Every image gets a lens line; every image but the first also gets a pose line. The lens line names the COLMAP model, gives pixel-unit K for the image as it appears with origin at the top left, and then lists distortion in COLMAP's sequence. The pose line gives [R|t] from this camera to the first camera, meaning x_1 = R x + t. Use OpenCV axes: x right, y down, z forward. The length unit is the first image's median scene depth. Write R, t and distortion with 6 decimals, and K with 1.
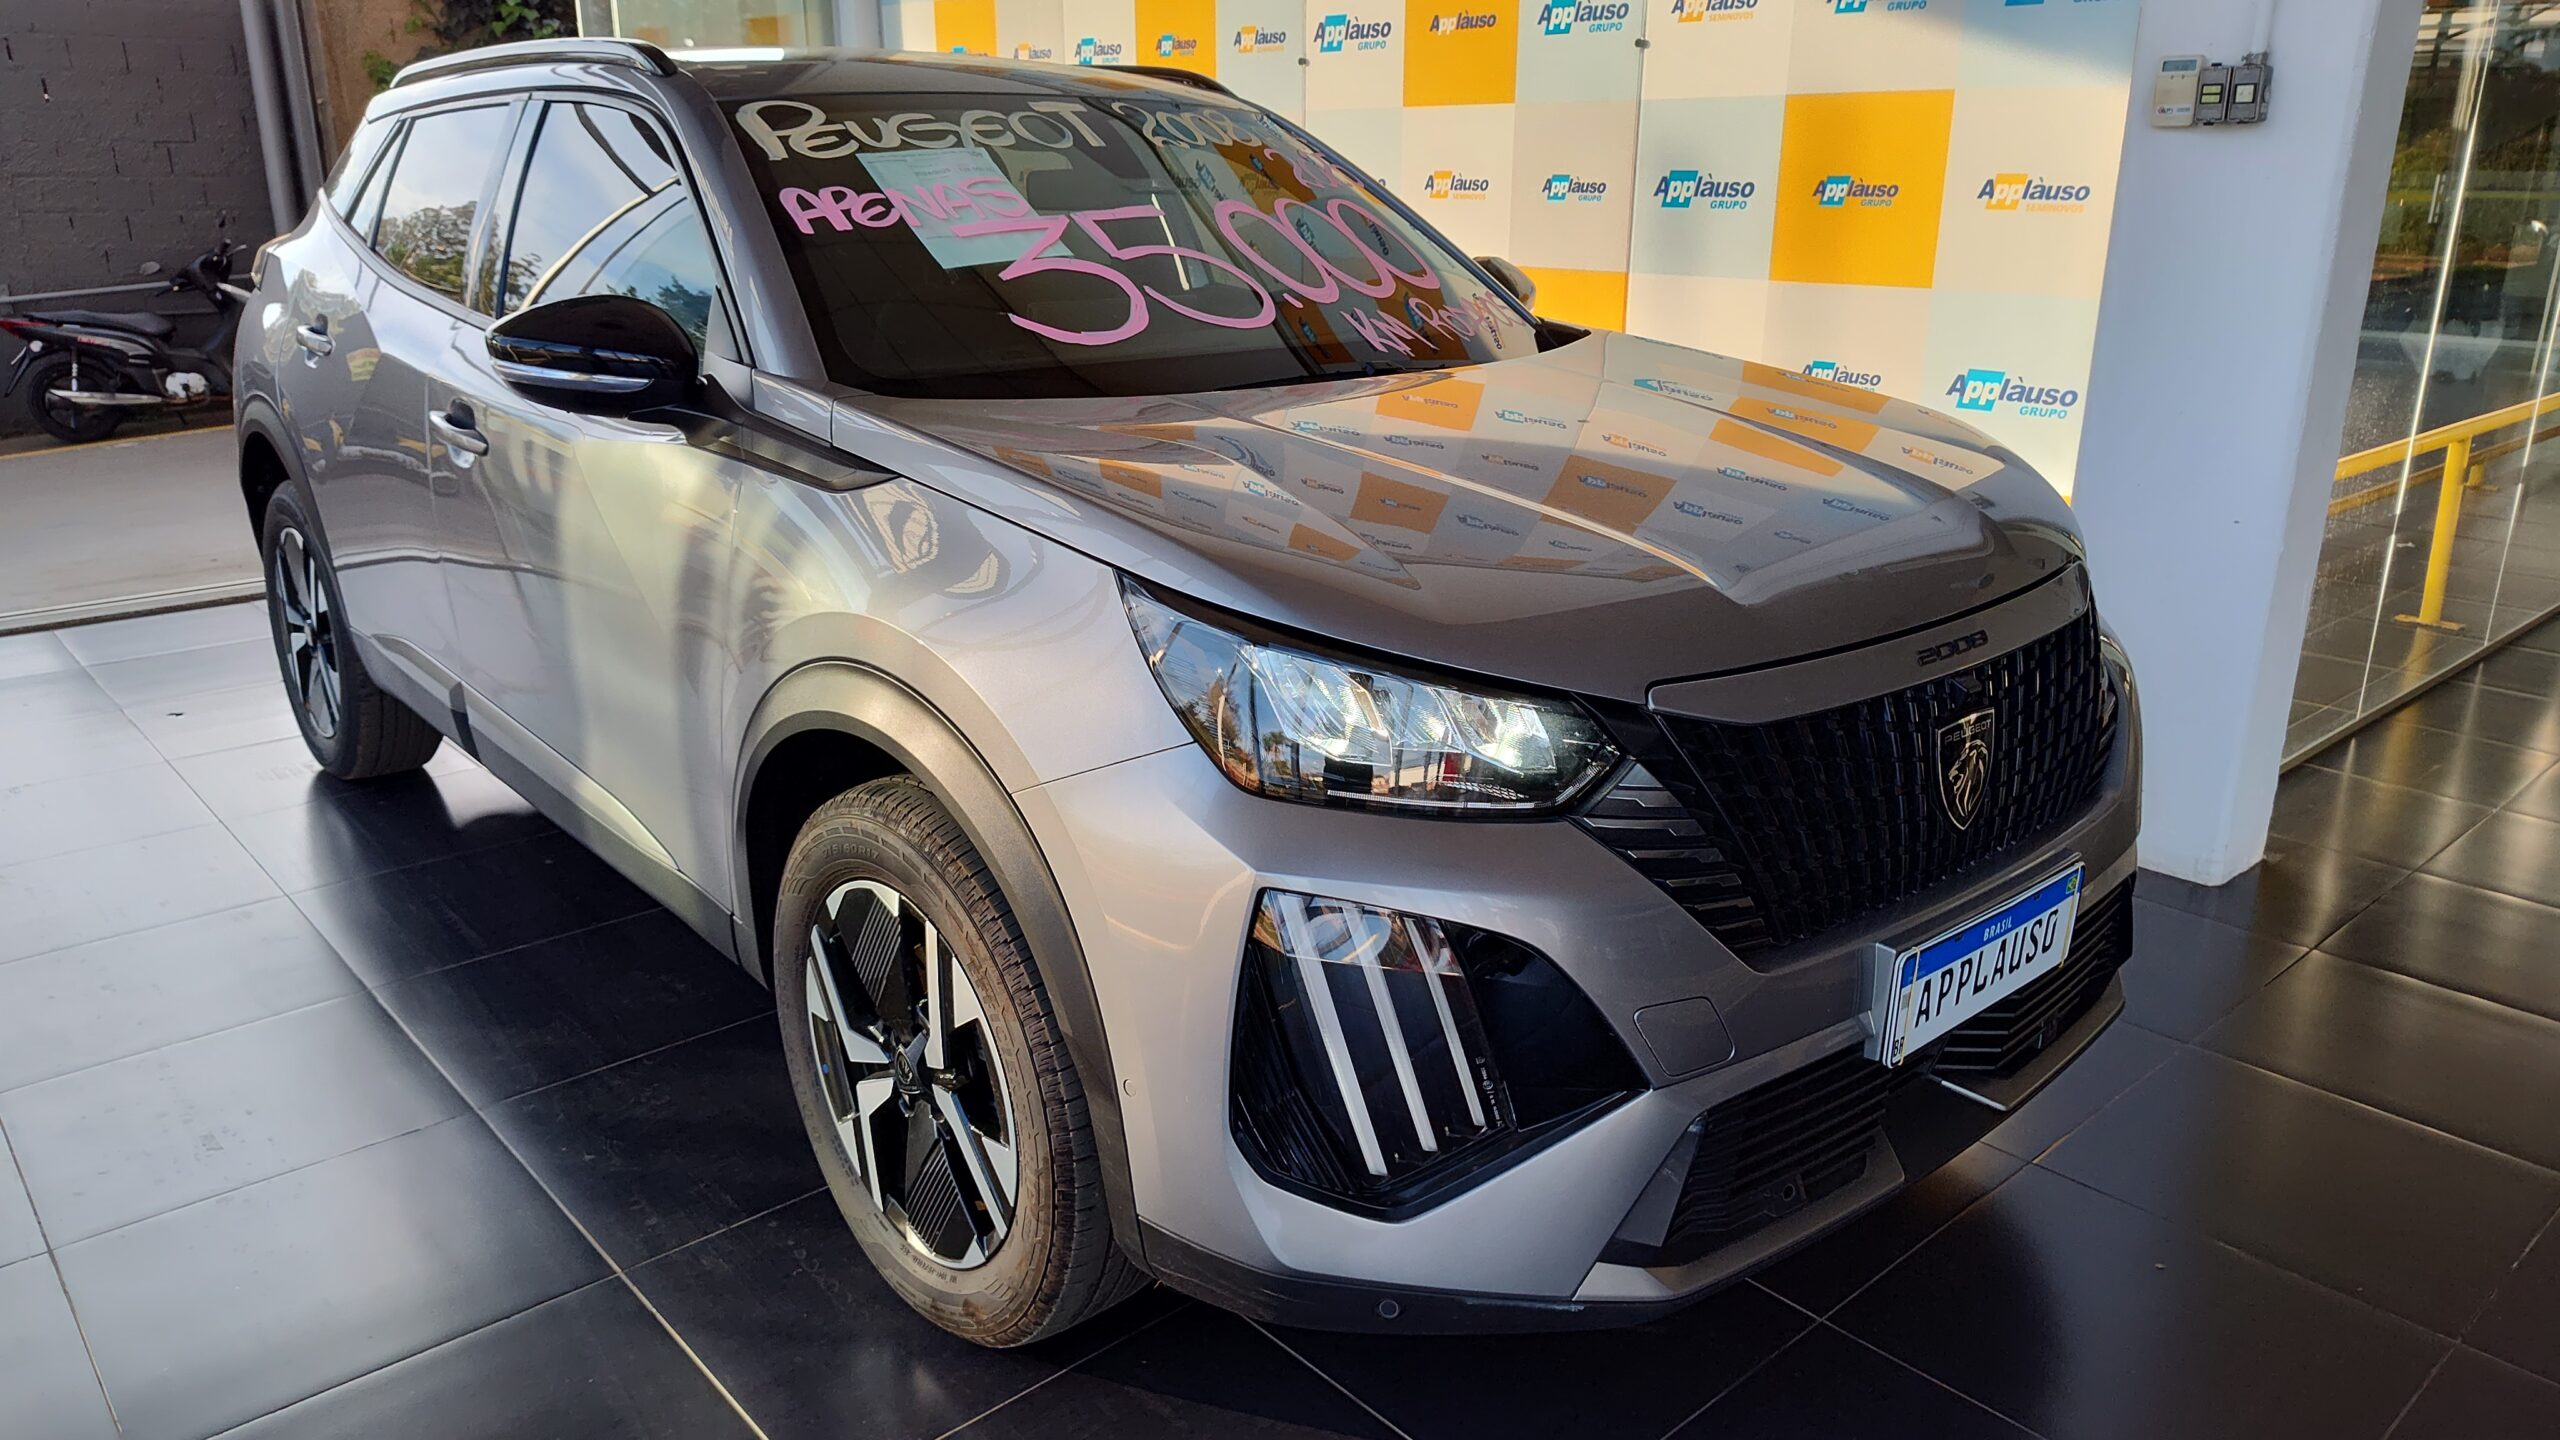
lens RADIAL K [[1744.2, 0, 1281.0], [0, 1744.2, 763.9], [0, 0, 1]] dist [0.032606, -0.000340]
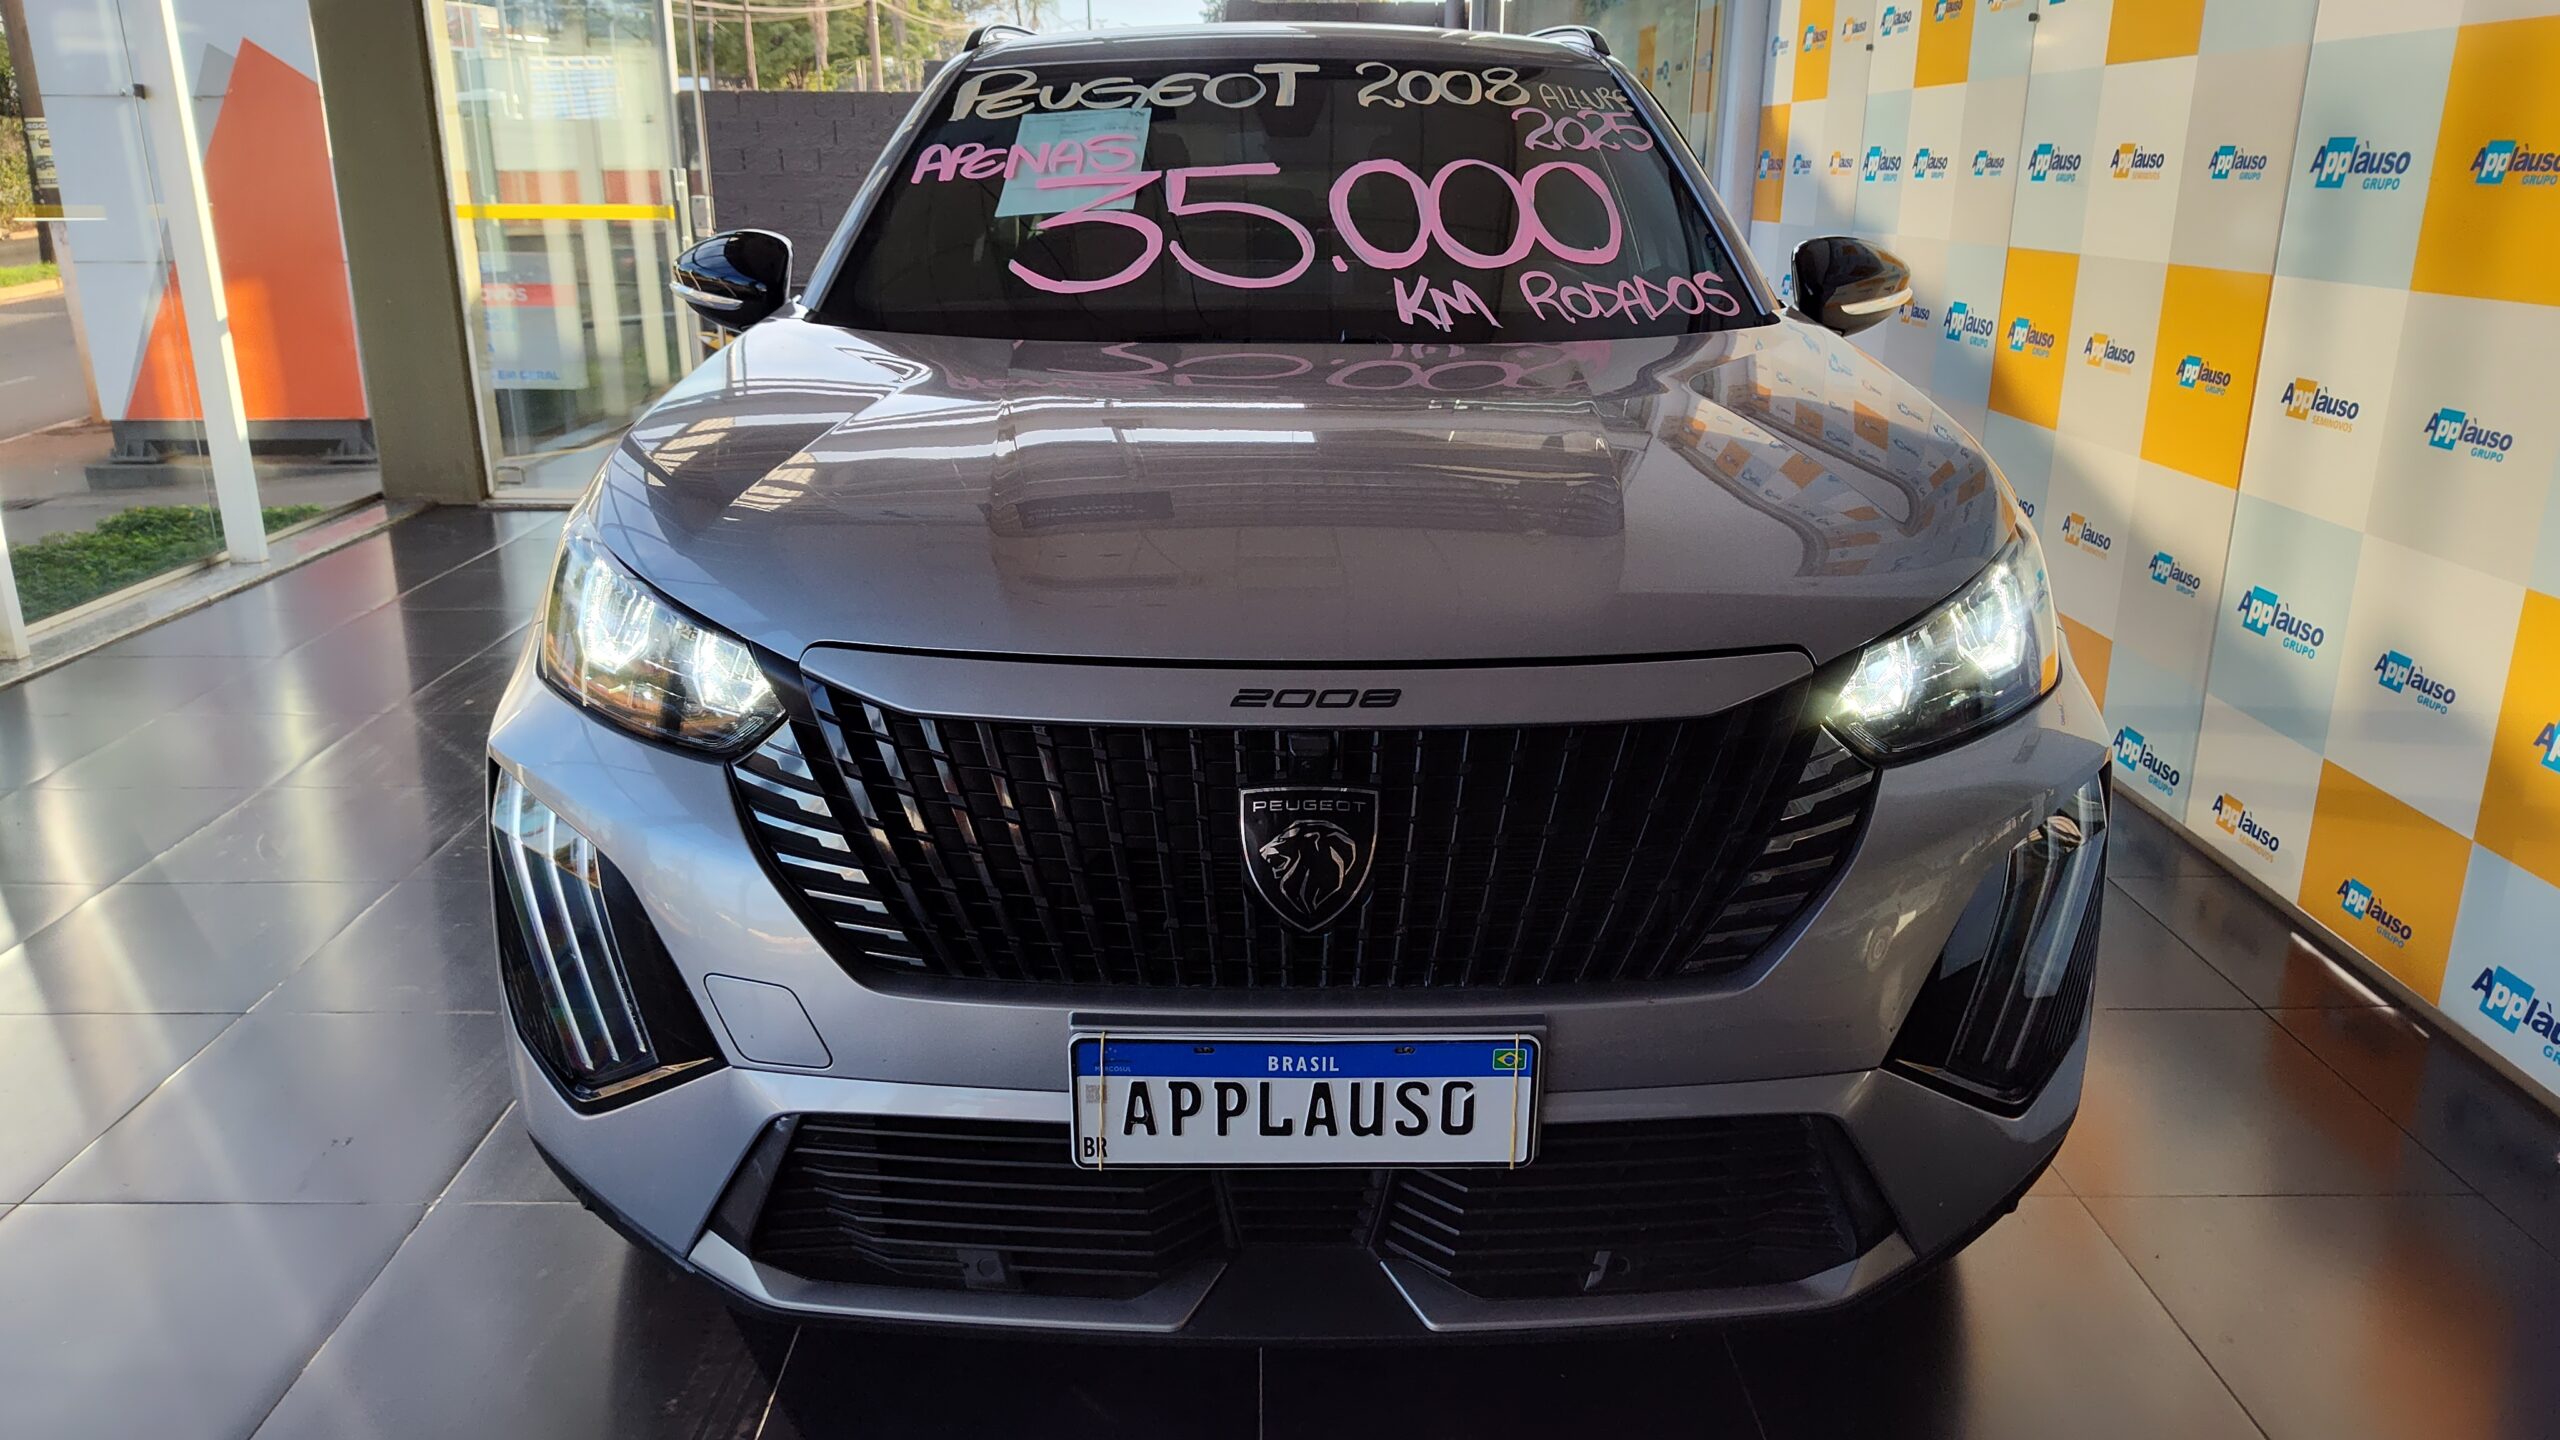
lens RADIAL K [[1780.3, 0, 1280.0], [0, 1780.3, 720.0], [0, 0, 1]] dist [0.029308, -0.002035]
pose [[0.757399, 0.198309, -0.622110, 0.612986], [-0.216852, 0.975081, 0.046815, -0.063898], [0.615891, 0.099448, 0.781529, 0.253871]]
